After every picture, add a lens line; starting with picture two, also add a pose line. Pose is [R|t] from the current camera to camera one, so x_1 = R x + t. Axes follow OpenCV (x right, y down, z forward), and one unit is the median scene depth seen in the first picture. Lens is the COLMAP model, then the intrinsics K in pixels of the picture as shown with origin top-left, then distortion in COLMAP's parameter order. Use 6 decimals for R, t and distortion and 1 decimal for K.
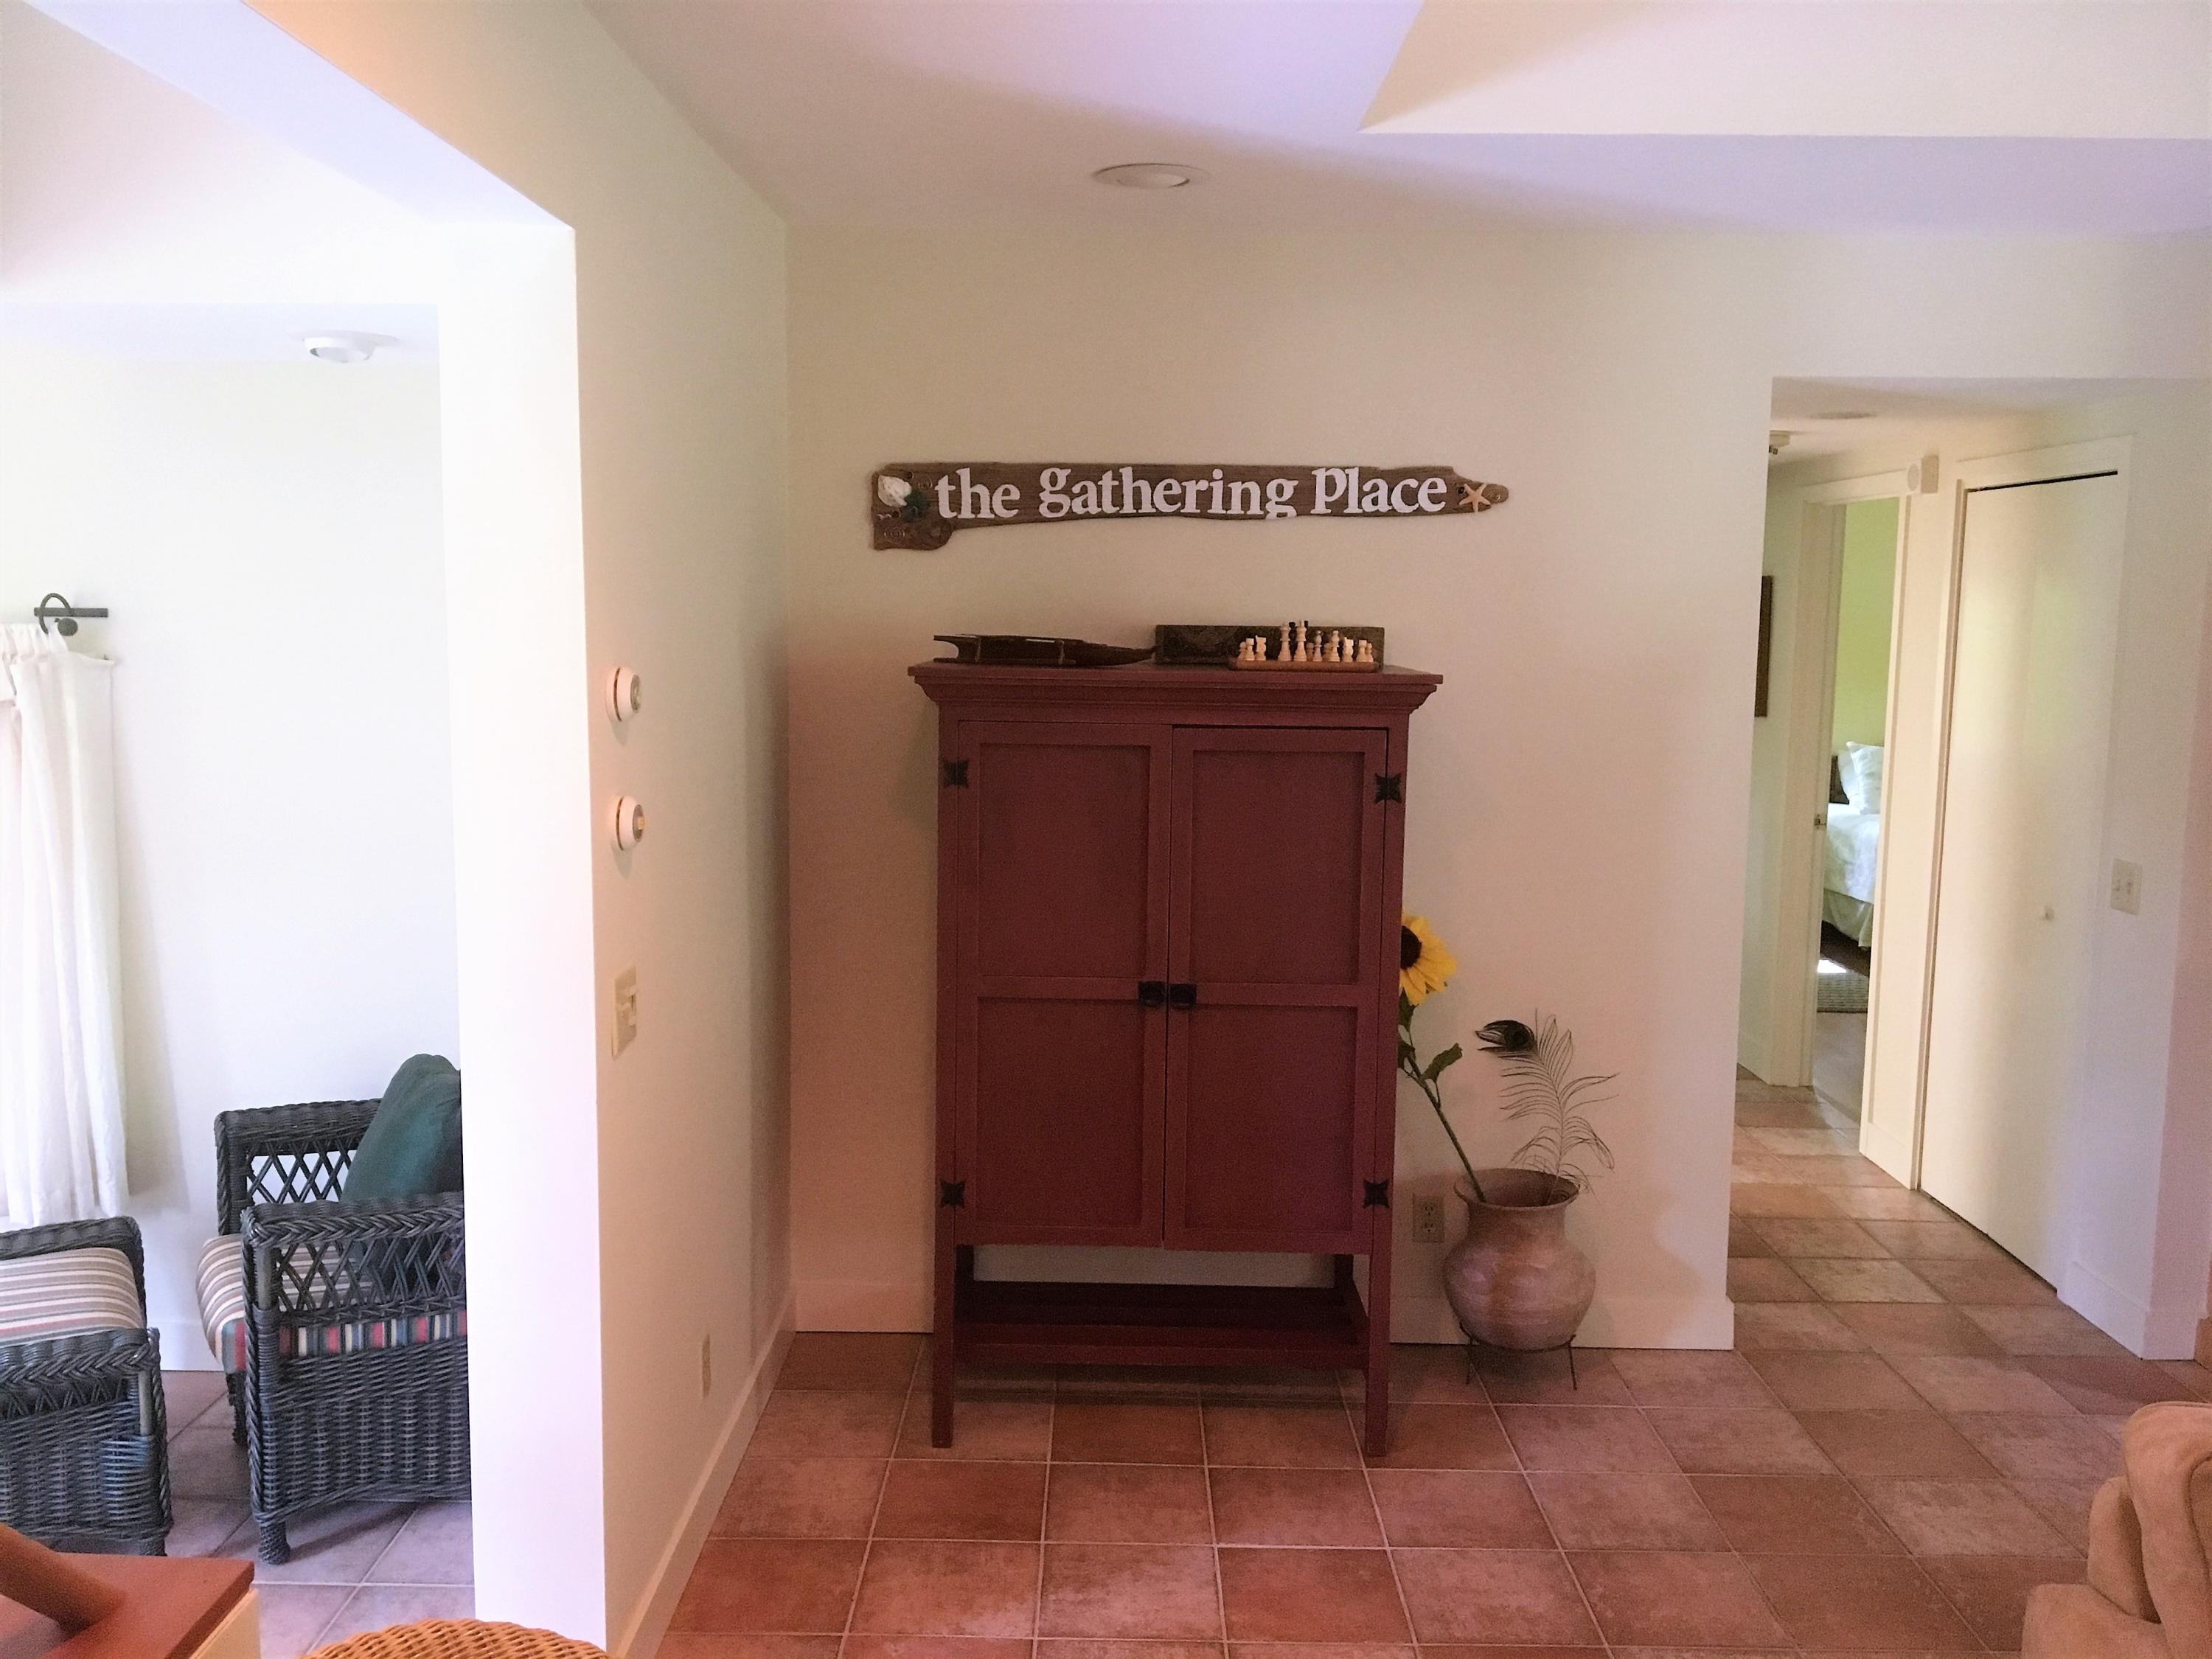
lens RADIAL K [[1868.2, 0, 1087.1], [0, 1868.2, 820.4], [0, 0, 1]] dist [0.054840, -0.057742]
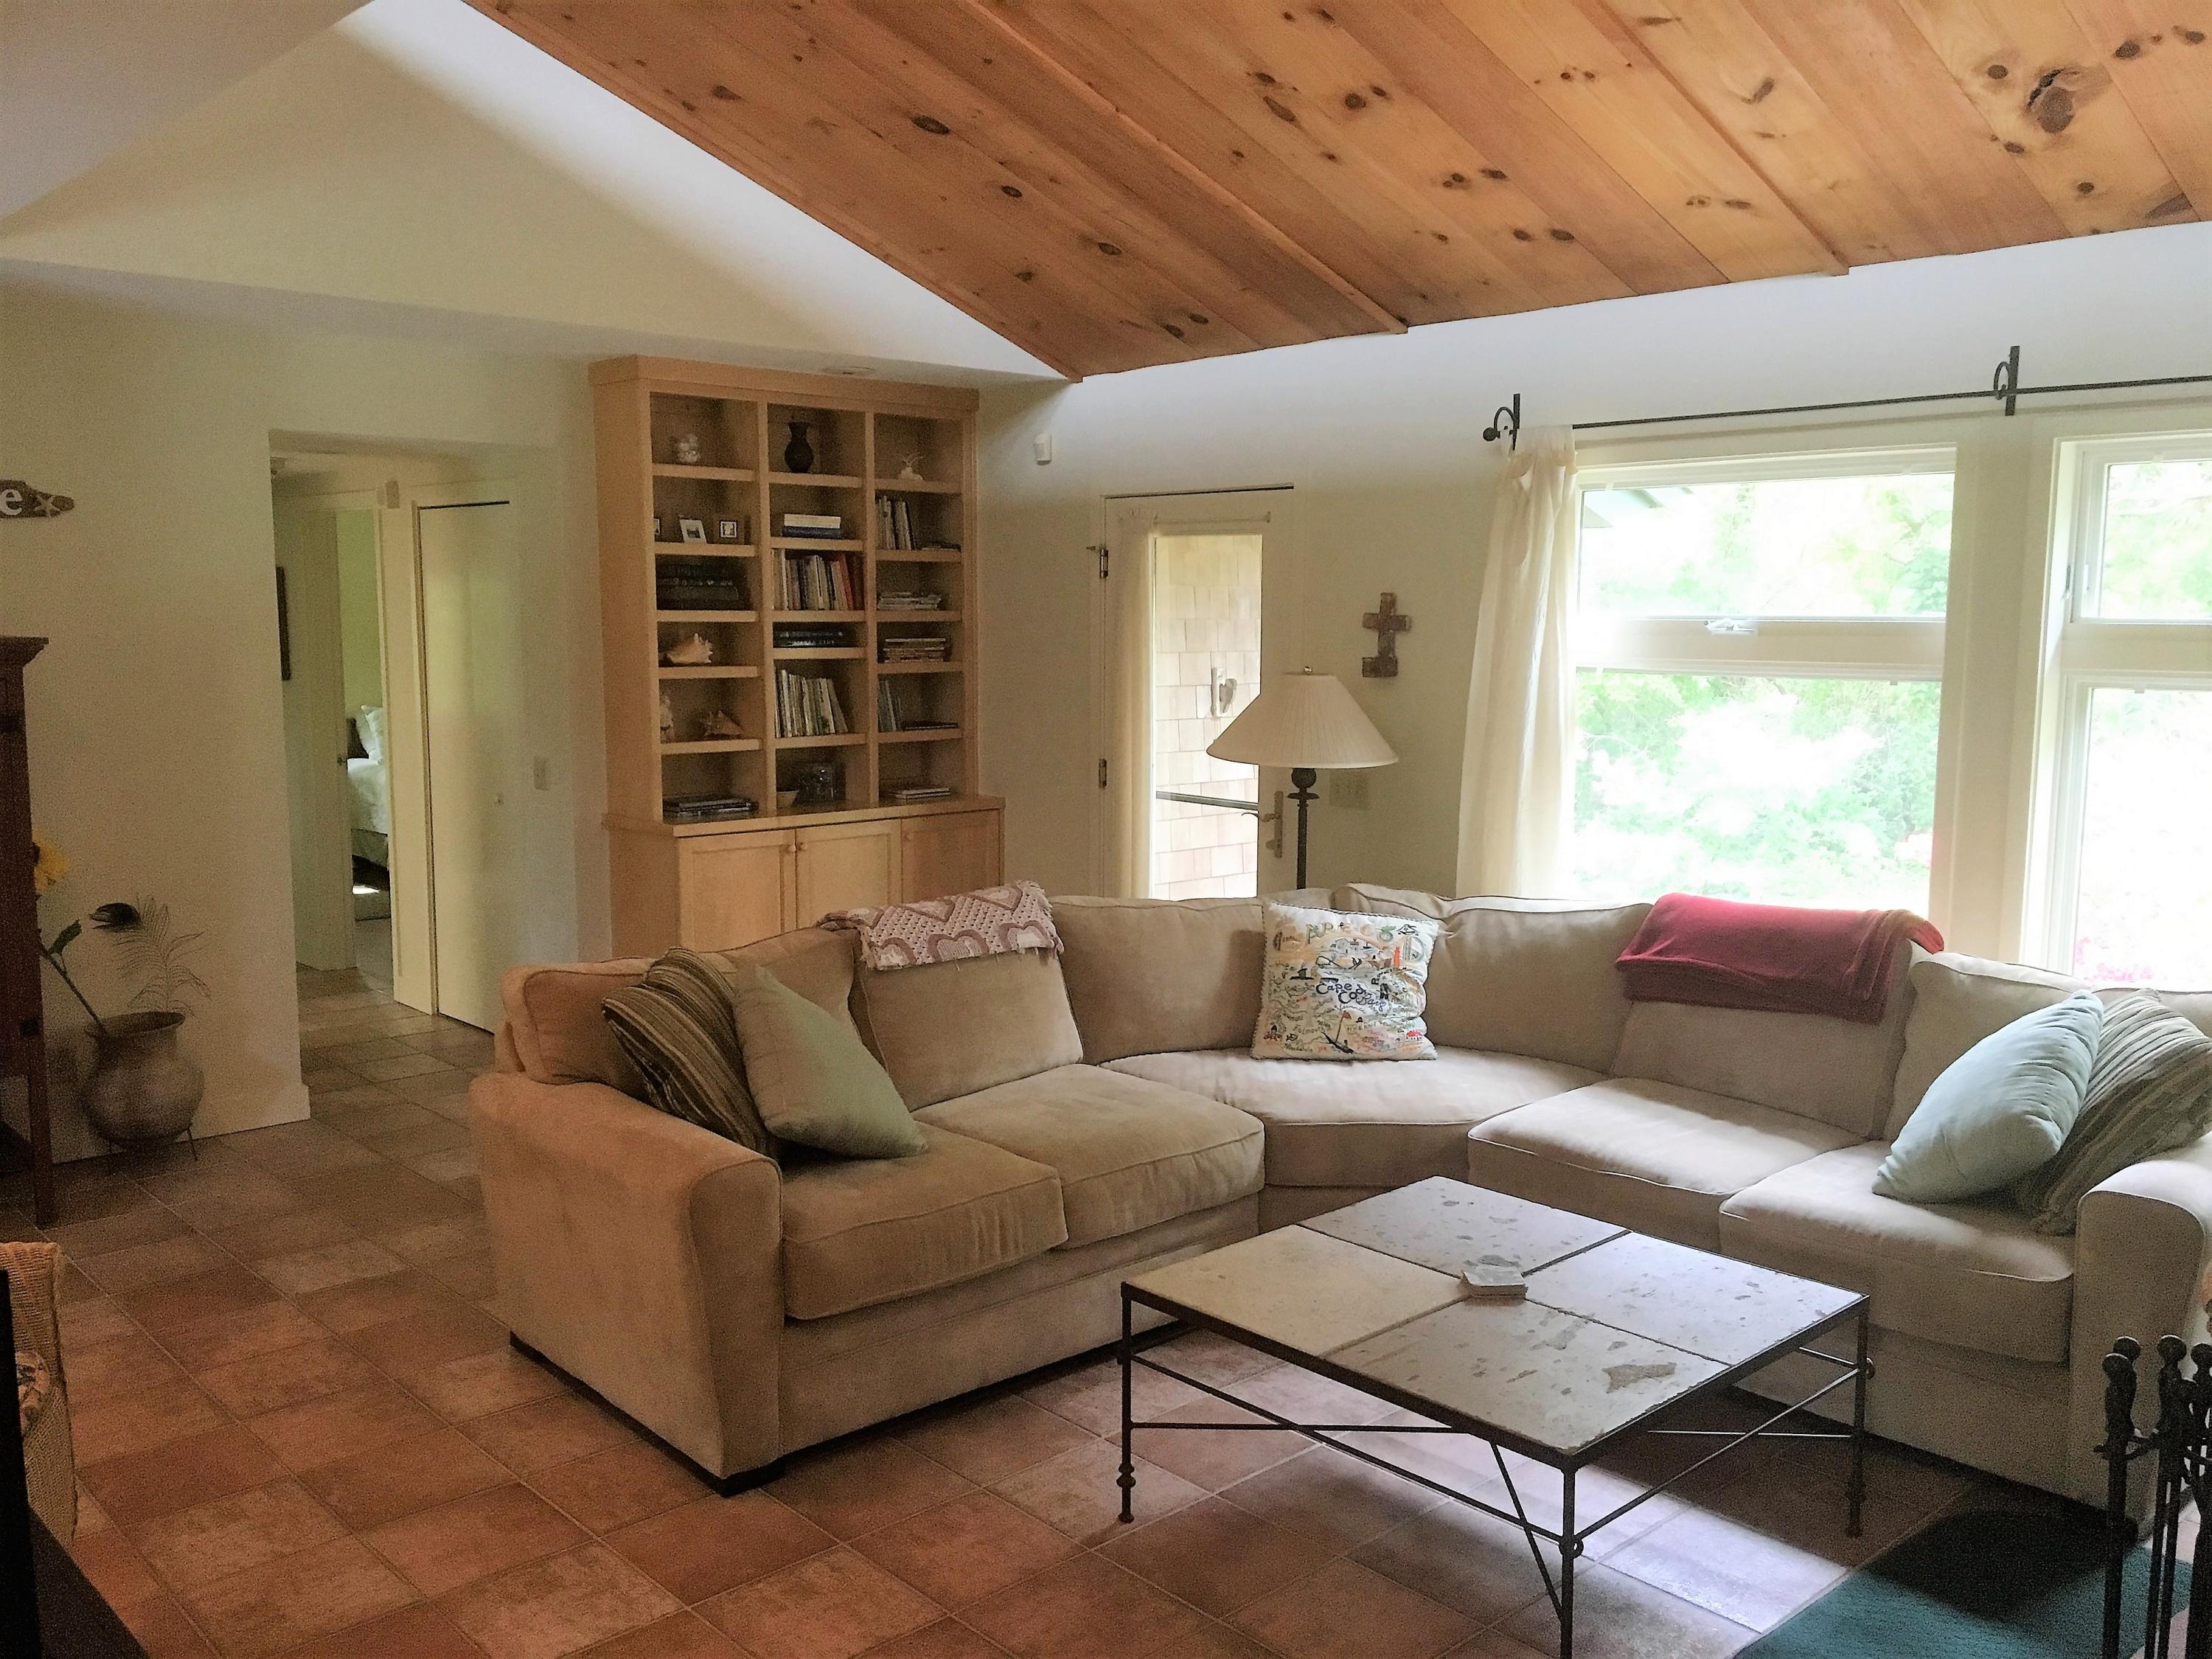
lens RADIAL K [[1868.2, 0, 1087.5], [0, 1868.2, 830.6], [0, 0, 1]] dist [0.054840, -0.057742]
pose [[0.732961, -0.089327, 0.674380, -0.161110], [0.081776, 0.995722, 0.043012, 0.053312], [-0.675338, 0.023622, 0.737130, -0.432251]]
